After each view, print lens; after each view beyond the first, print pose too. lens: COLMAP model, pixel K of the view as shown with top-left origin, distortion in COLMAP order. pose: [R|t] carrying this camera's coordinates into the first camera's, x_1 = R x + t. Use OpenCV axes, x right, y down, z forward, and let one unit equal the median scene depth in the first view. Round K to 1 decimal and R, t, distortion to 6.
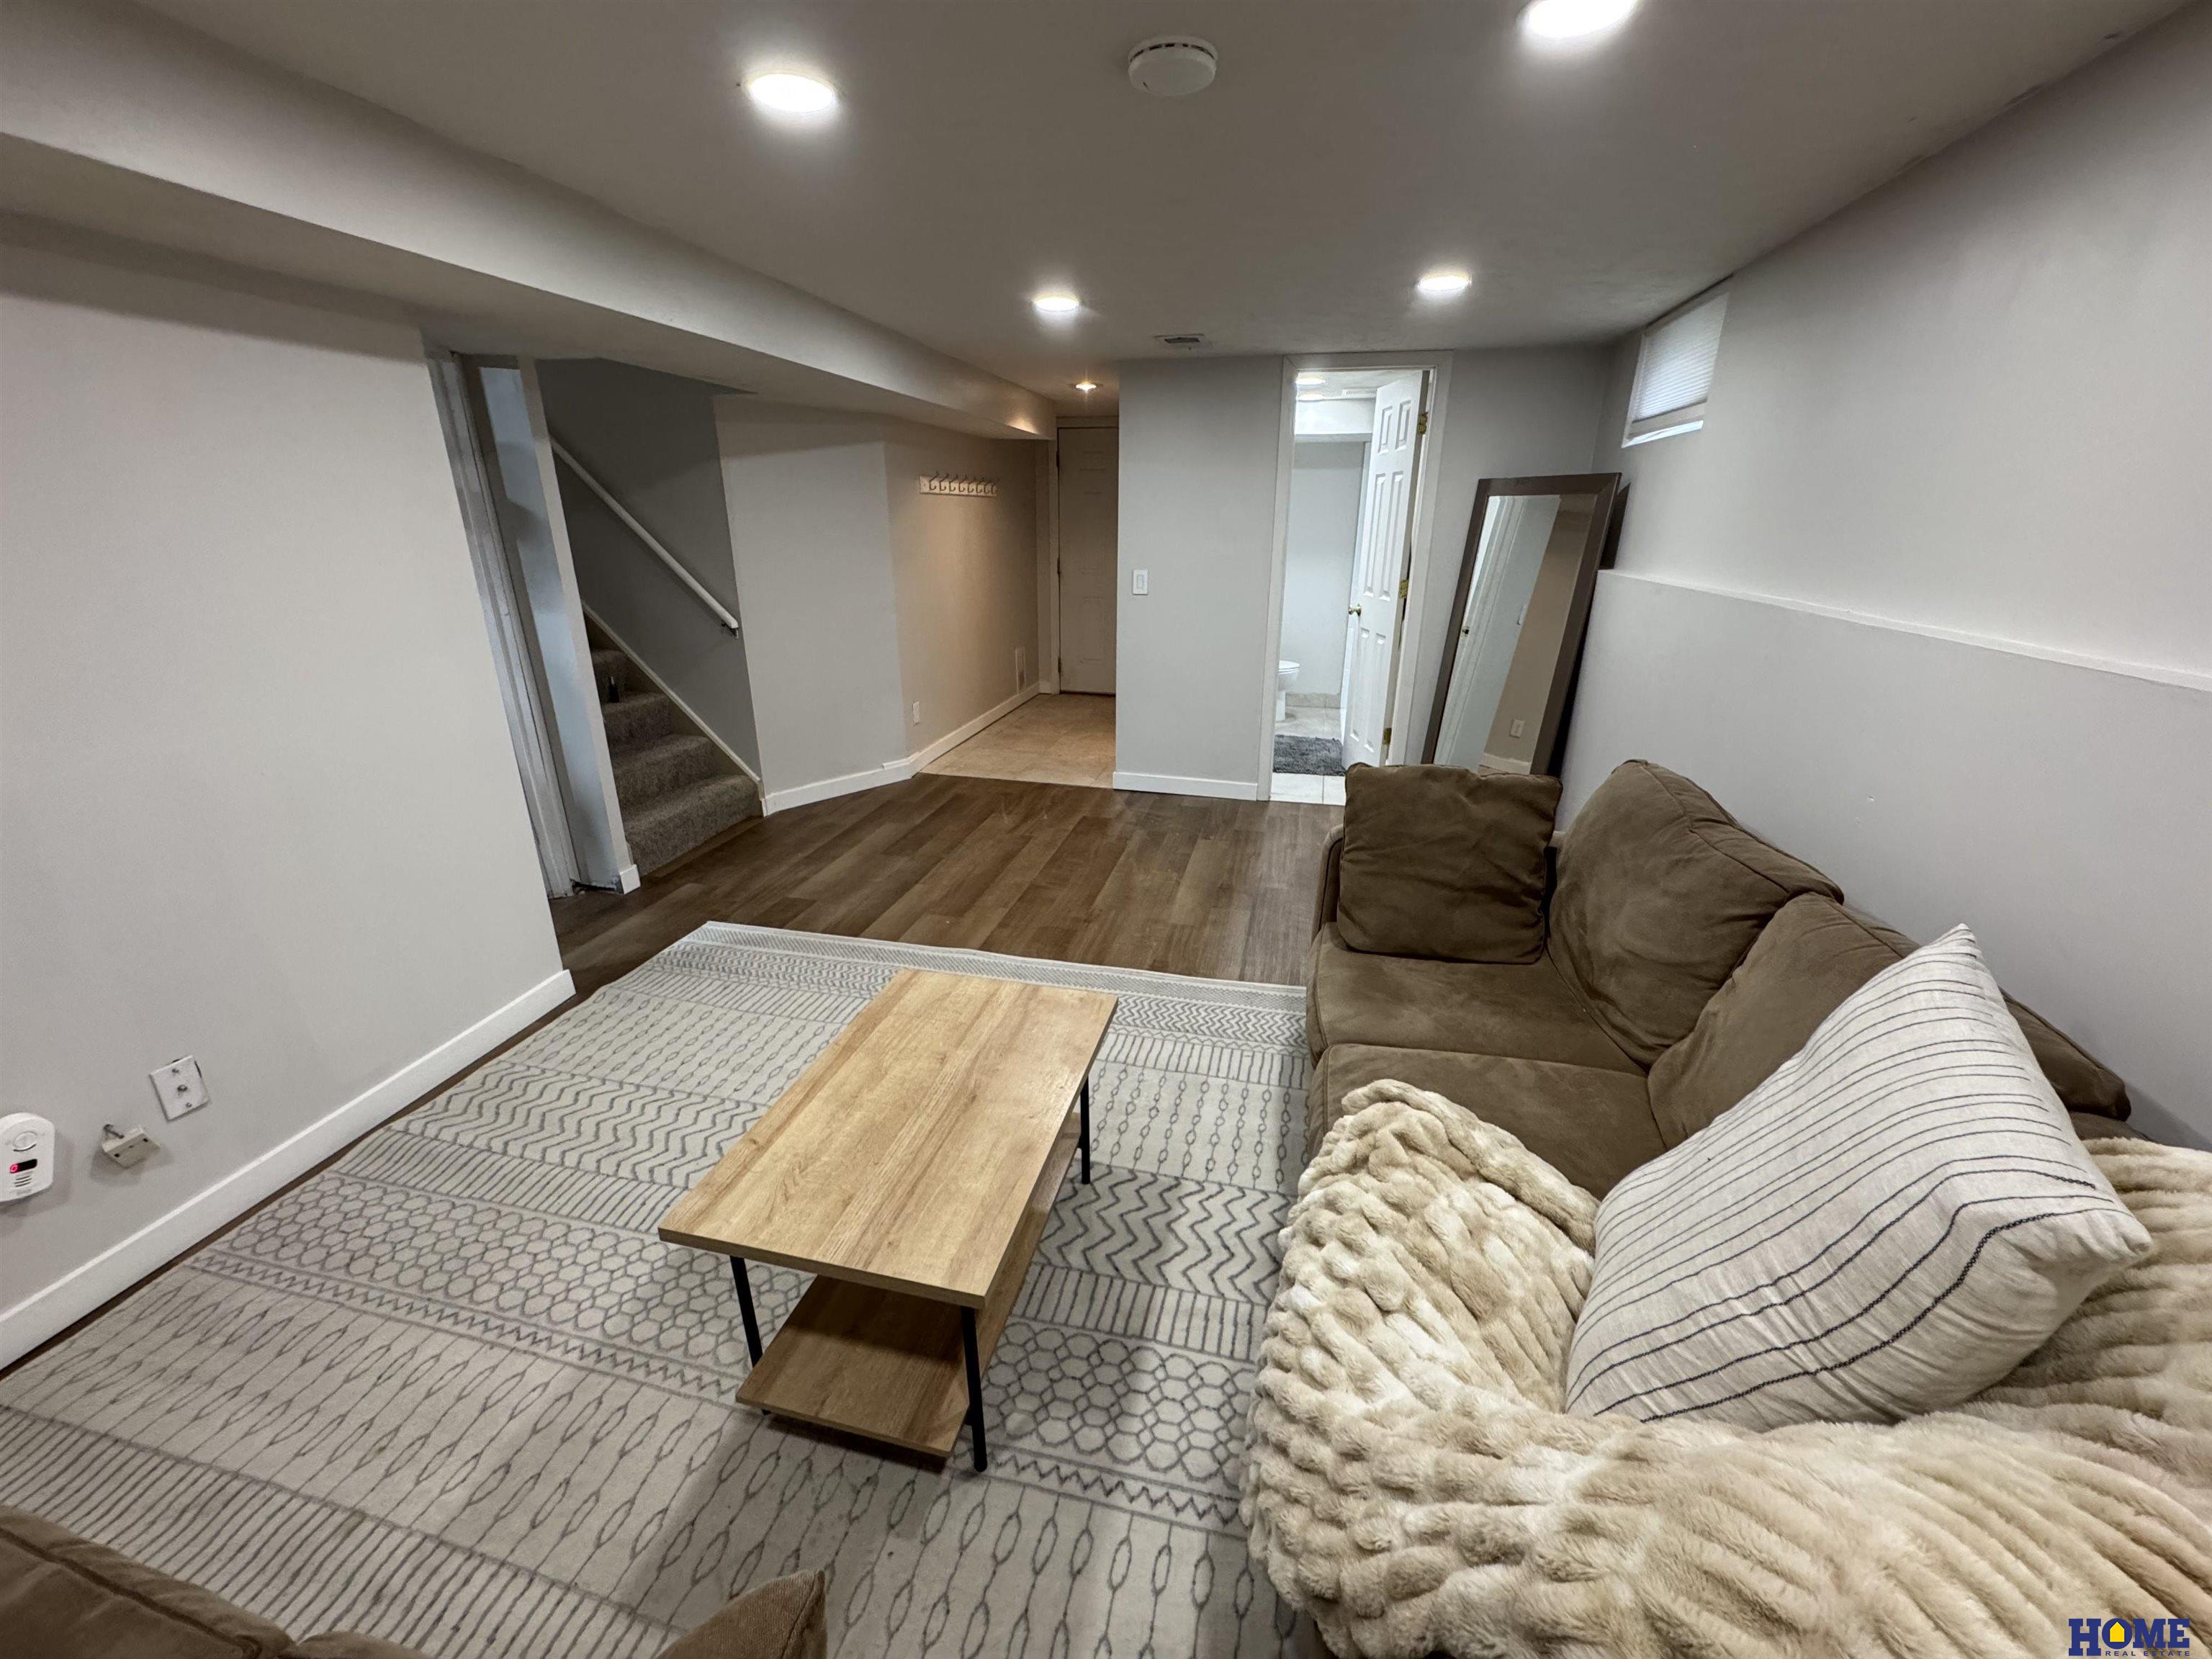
lens RADIAL K [[878.6, 0, 1103.4], [0, 878.6, 829.7], [0, 0, 1]] dist [-0.002870, 0.000188]
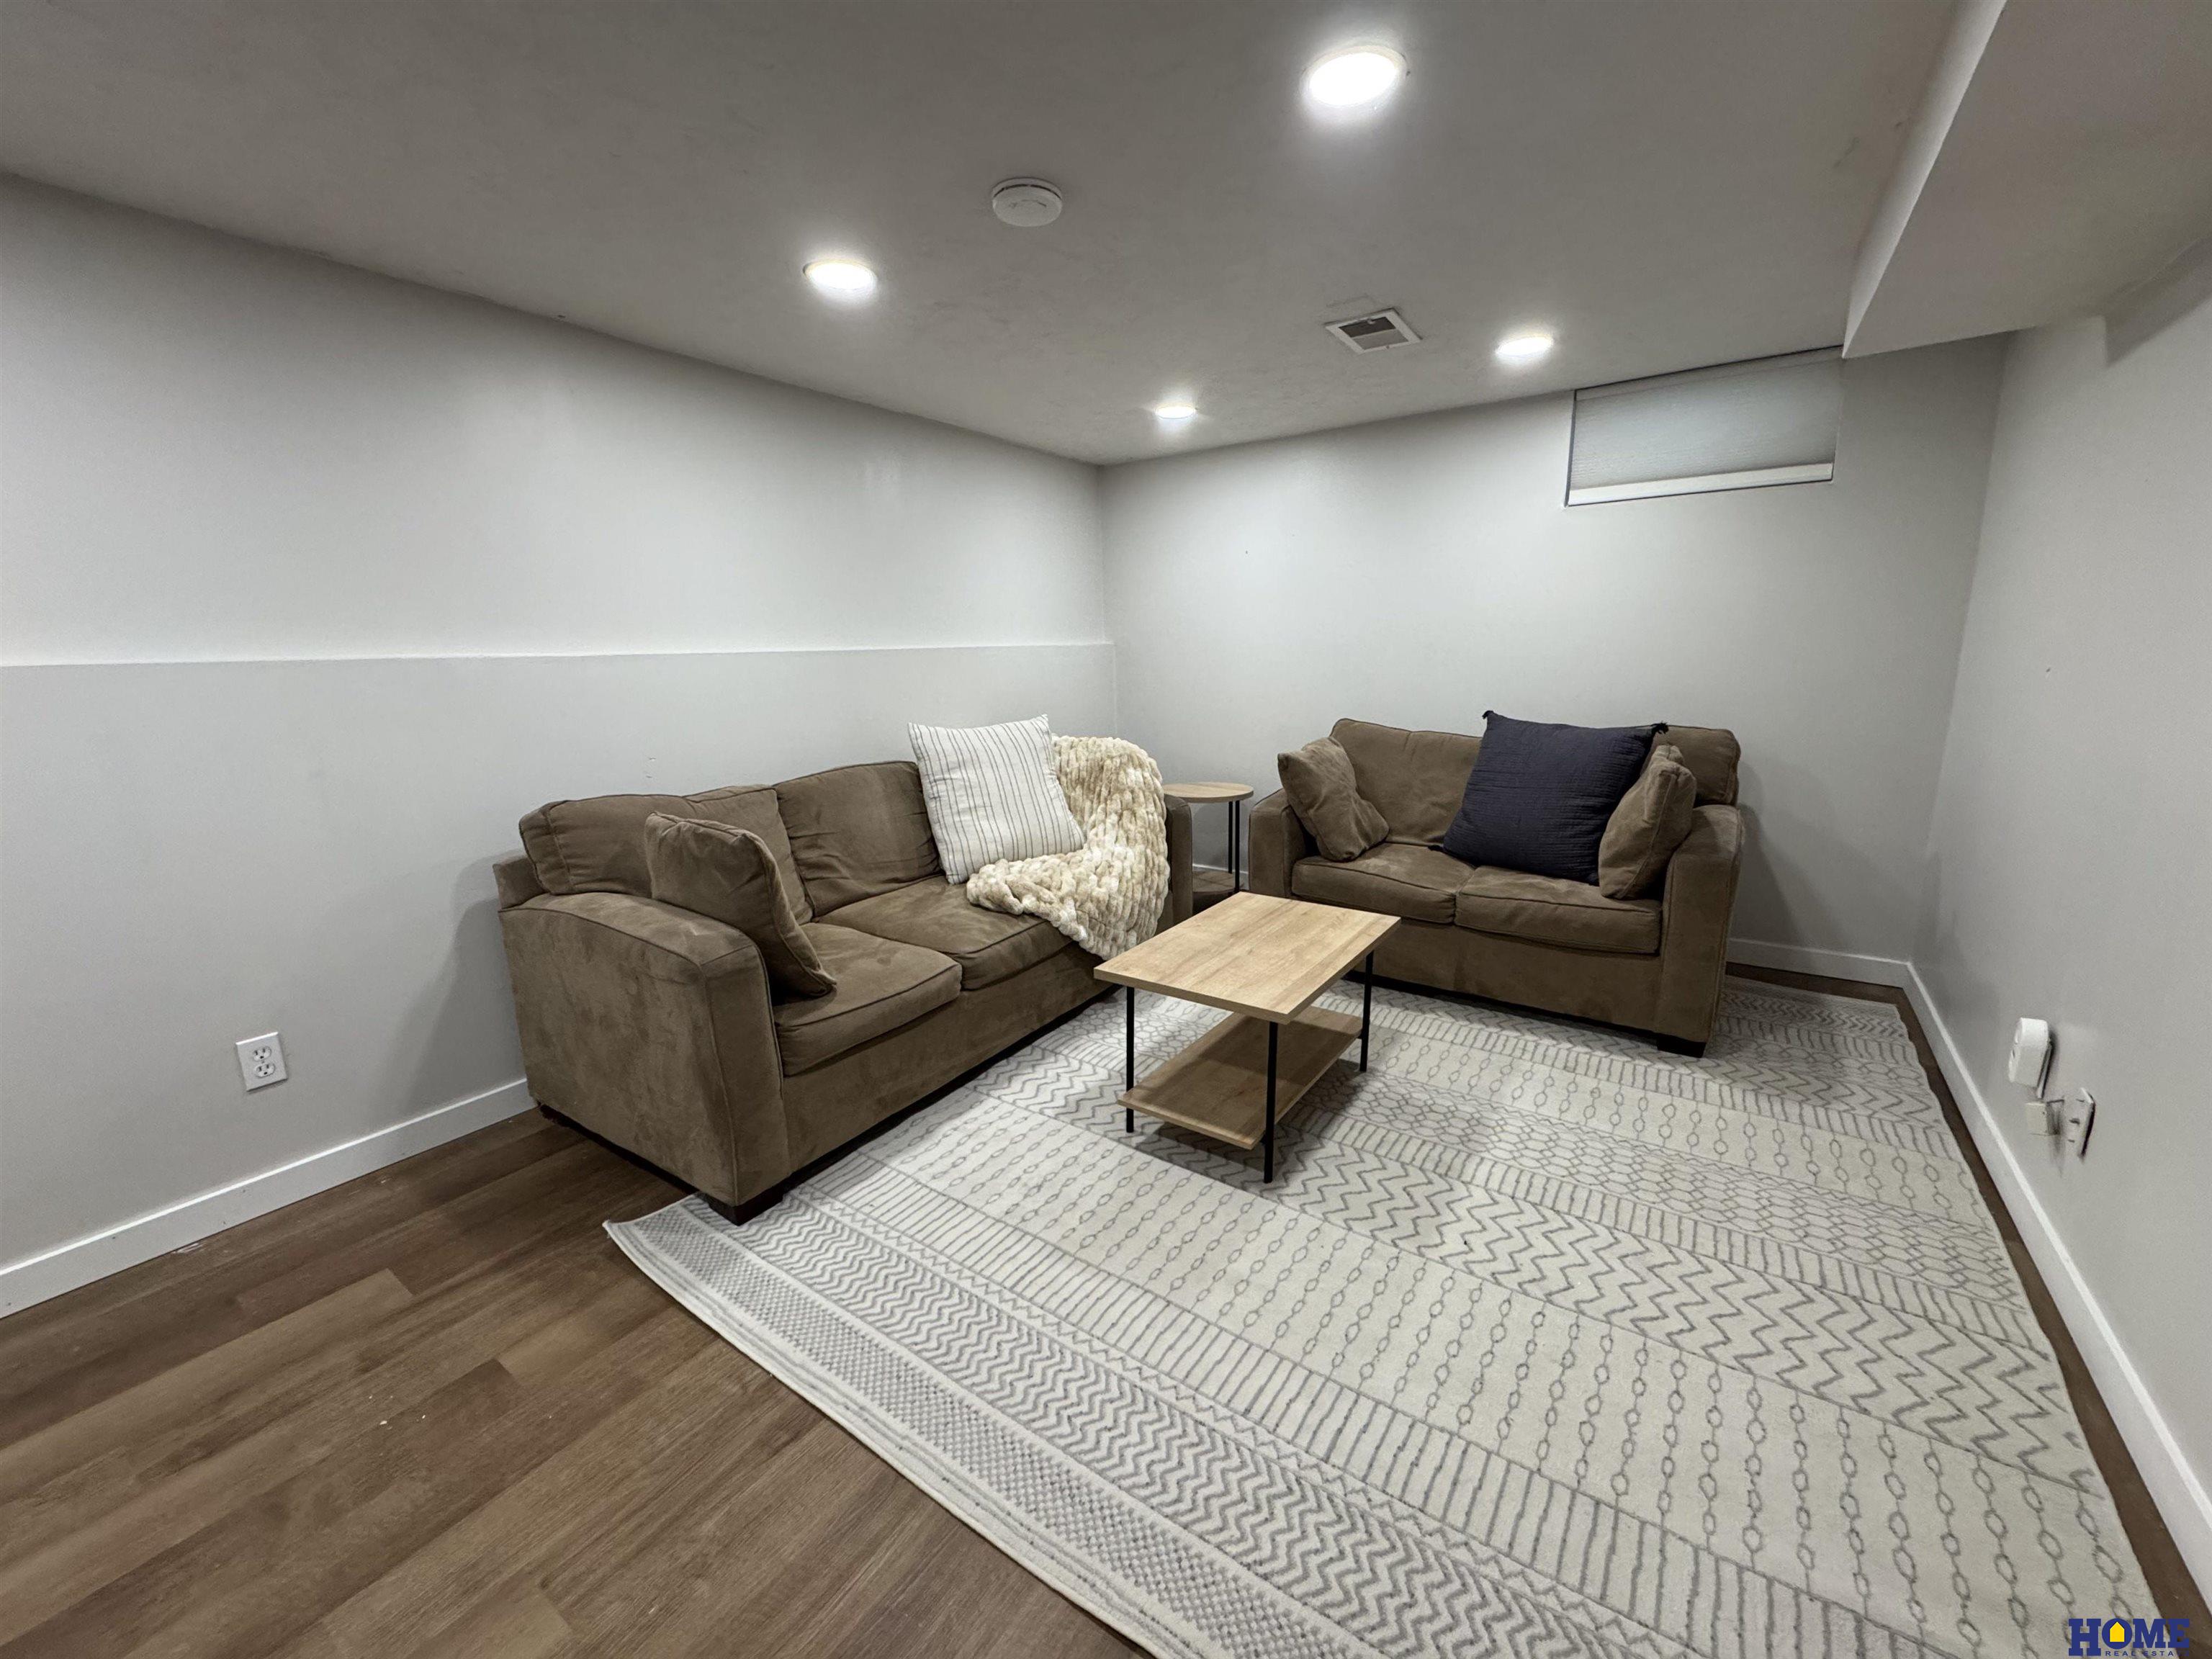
lens RADIAL K [[878.6, 0, 1103.0], [0, 878.6, 829.8], [0, 0, 1]] dist [-0.002870, 0.000188]
pose [[-0.929896, -0.064356, 0.362149, -0.471070], [0.138478, 0.850882, 0.506779, -0.644832], [-0.340760, 0.521401, -0.782319, 2.135961]]
